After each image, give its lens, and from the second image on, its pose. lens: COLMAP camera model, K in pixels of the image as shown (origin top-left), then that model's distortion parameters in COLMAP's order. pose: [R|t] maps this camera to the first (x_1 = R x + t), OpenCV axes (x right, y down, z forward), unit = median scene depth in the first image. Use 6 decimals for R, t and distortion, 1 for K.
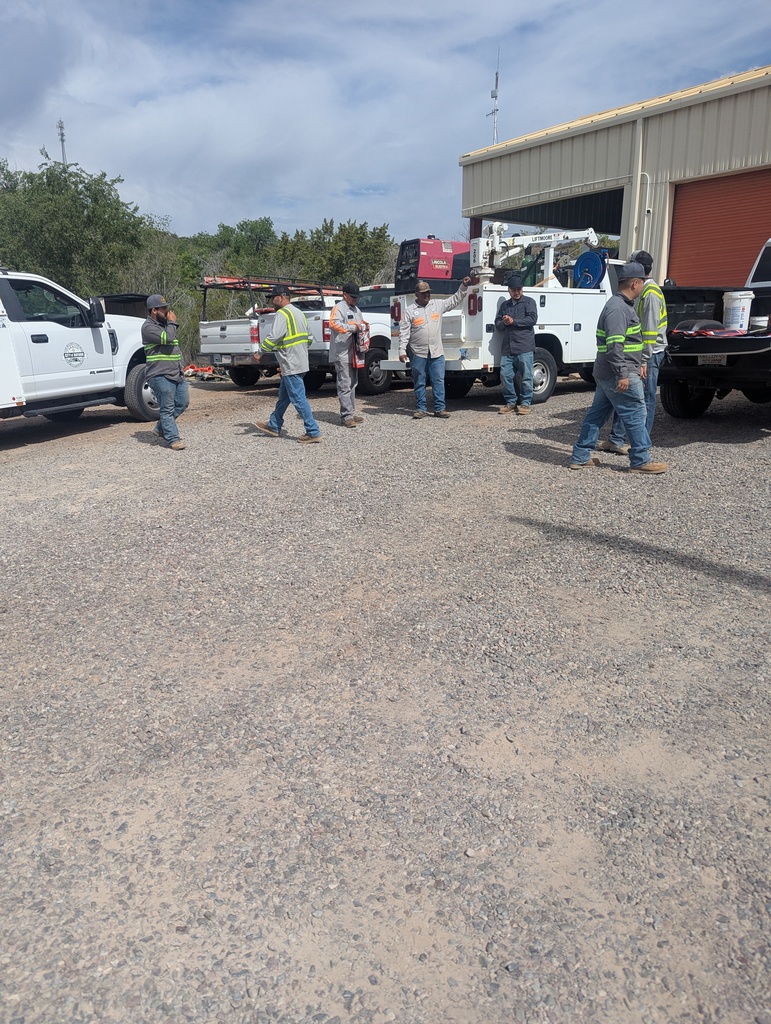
lens RADIAL K [[735.6, 0, 380.8], [0, 735.6, 522.3], [0, 0, 1]] dist [0.070119, -0.076756]
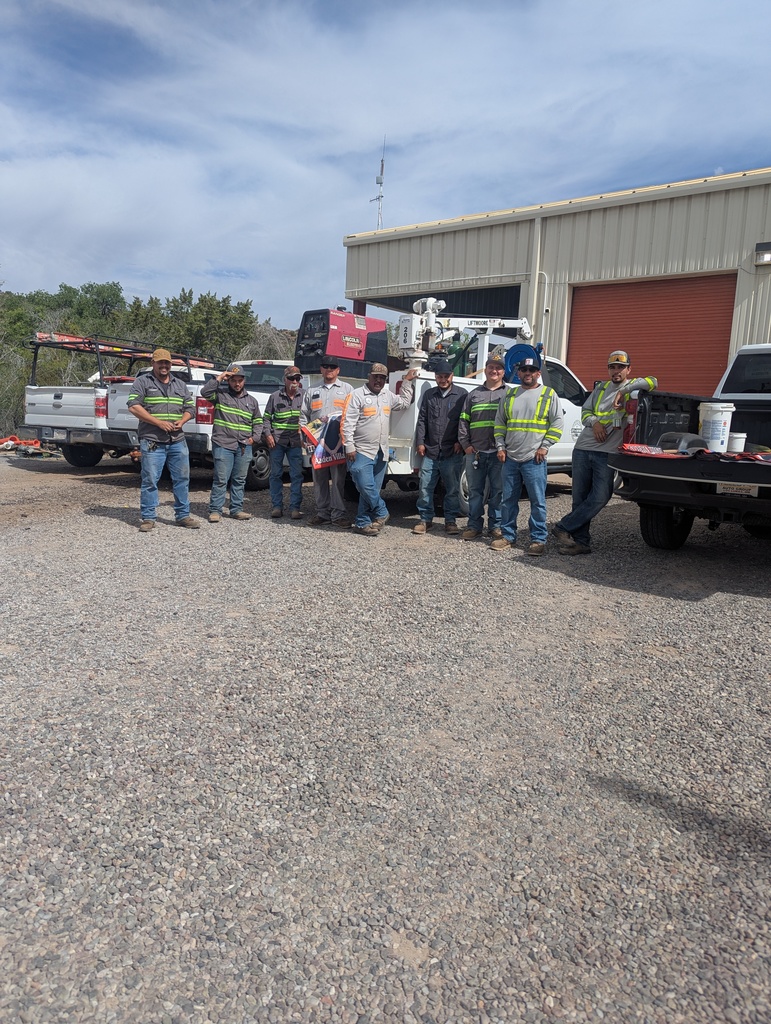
lens RADIAL K [[703.5, 0, 389.1], [0, 703.5, 498.0], [0, 0, 1]] dist [0.063534, -0.052661]
pose [[0.971957, 0.036262, 0.232348, -0.042748], [-0.006339, 0.991721, -0.128257, -0.060260], [-0.235075, 0.123187, 0.964139, 0.202362]]
